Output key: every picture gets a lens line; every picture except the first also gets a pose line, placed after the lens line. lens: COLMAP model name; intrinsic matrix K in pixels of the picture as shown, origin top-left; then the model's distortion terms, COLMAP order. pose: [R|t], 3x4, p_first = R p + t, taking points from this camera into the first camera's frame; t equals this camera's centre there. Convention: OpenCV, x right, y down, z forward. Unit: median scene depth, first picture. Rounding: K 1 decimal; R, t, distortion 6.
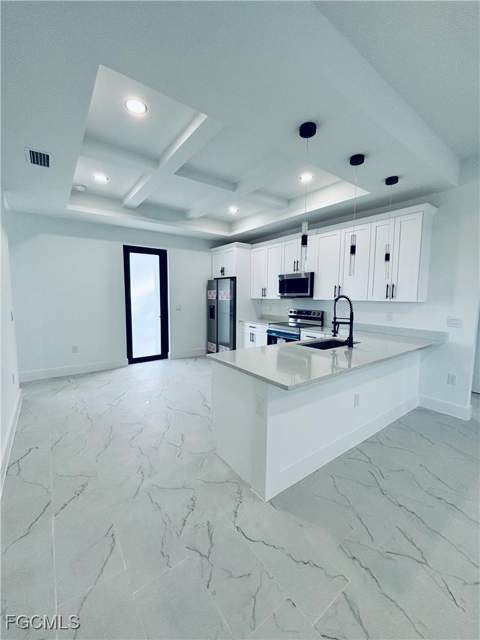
lens RADIAL K [[255.0, 0, 240.0], [0, 255.0, 320.0], [0, 0, 1]] dist [0.014932, 0.000049]
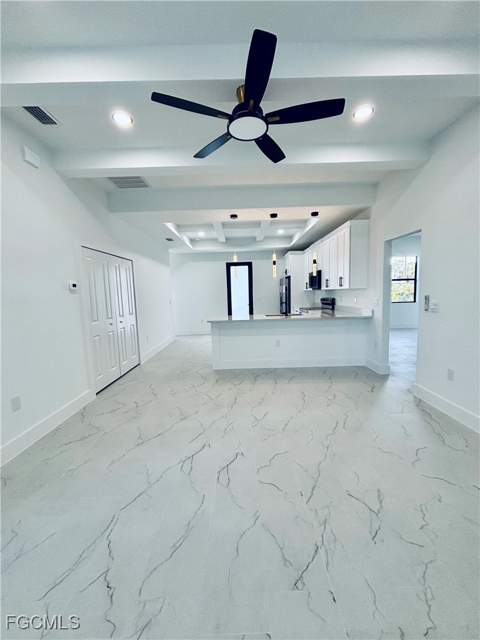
lens RADIAL K [[259.0, 0, 240.0], [0, 259.0, 320.0], [0, 0, 1]] dist [-0.000422, -0.000146]
pose [[0.800108, 0.028774, -0.599166, 0.653118], [-0.024757, 0.999582, 0.014944, 0.060819], [0.599345, 0.002877, 0.800485, -0.319513]]
